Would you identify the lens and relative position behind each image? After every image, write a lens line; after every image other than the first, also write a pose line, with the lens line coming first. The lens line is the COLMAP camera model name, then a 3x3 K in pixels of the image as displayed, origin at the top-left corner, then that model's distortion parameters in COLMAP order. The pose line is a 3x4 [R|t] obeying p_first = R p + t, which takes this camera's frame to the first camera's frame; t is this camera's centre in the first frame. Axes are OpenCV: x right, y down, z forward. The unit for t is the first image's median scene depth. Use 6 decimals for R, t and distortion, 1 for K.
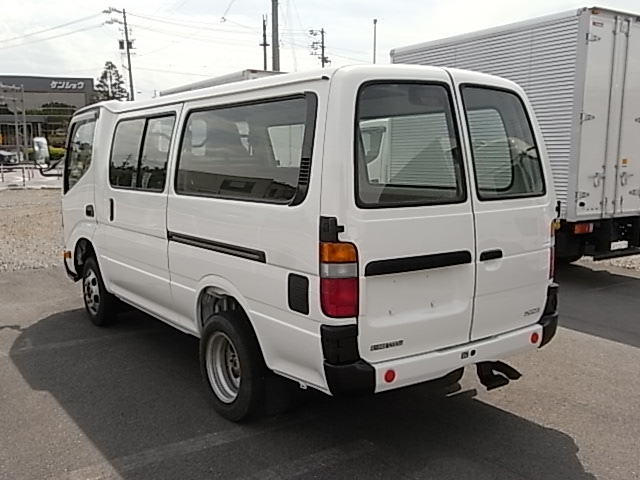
lens RADIAL K [[615.6, 0, 266.9], [0, 615.6, 261.0], [0, 0, 1]] dist [0.057949, -0.009615]
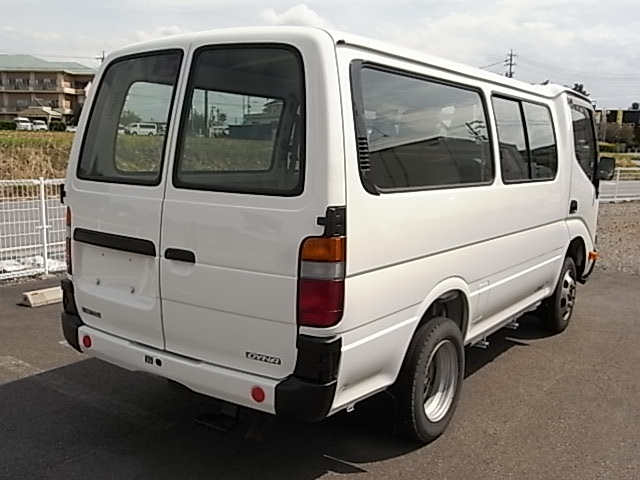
lens RADIAL K [[619.8, 0, 357.4], [0, 619.8, 254.8], [0, 0, 1]] dist [0.071181, 0.006470]
pose [[0.384497, 0.171402, -0.907074, 1.213678], [-0.180262, 0.977636, 0.108325, -0.143288], [0.905355, 0.121861, 0.406795, 0.888929]]
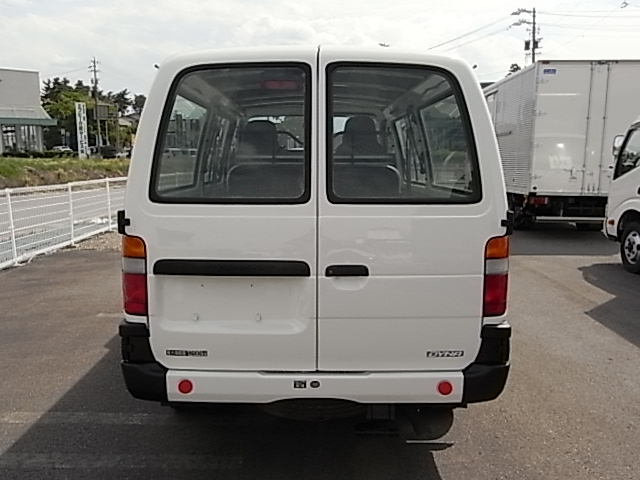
lens RADIAL K [[600.0, 0, 312.5], [0, 600.0, 254.8], [0, 0, 1]] dist [0.069881, -0.026844]
pose [[0.833168, 0.095656, -0.544684, 0.762989], [-0.100921, 0.994687, 0.020312, -0.042698], [0.543733, 0.038047, 0.838396, 0.315679]]
